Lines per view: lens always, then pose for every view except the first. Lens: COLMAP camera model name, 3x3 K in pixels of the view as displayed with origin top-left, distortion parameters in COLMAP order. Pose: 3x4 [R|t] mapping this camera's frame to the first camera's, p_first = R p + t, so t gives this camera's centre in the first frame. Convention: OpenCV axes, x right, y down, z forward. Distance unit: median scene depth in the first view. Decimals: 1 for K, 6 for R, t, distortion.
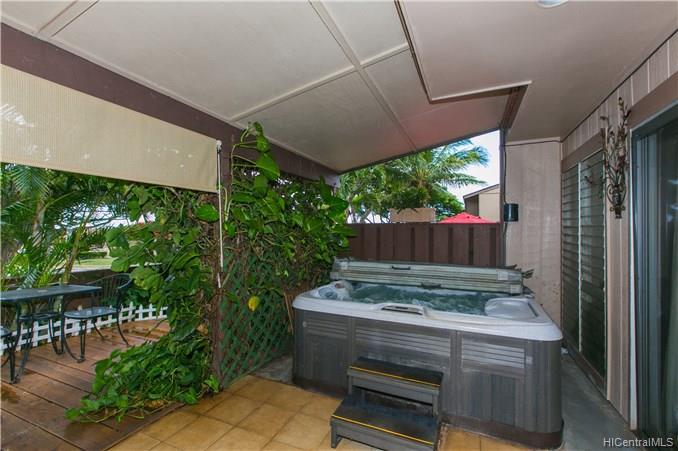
lens RADIAL K [[300.9, 0, 342.0], [0, 300.9, 228.0], [0, 0, 1]] dist [0.008075, -0.001562]
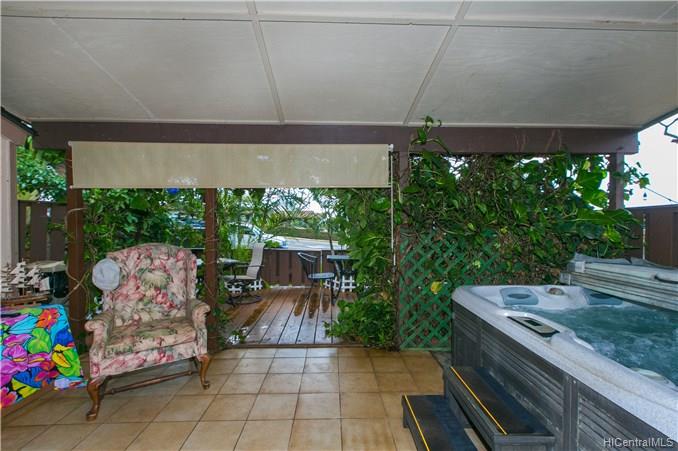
lens RADIAL K [[300.9, 0, 339.8], [0, 300.9, 226.2], [0, 0, 1]] dist [0.008075, -0.001562]
pose [[0.425370, 0.000169, -0.905020, 0.440331], [0.010071, 0.999937, 0.004920, 0.023811], [0.904964, -0.011207, 0.425341, 0.209071]]
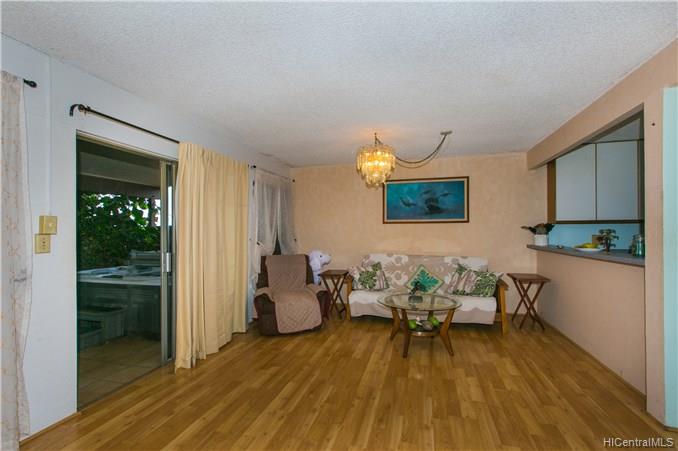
lens RADIAL K [[300.9, 0, 341.9], [0, 300.9, 229.3], [0, 0, 1]] dist [0.008075, -0.001562]
pose [[0.990926, -0.011178, 0.133944, 0.874073], [0.010947, 0.999937, 0.002458, 0.008097], [-0.133963, -0.000970, 0.990986, -0.620946]]
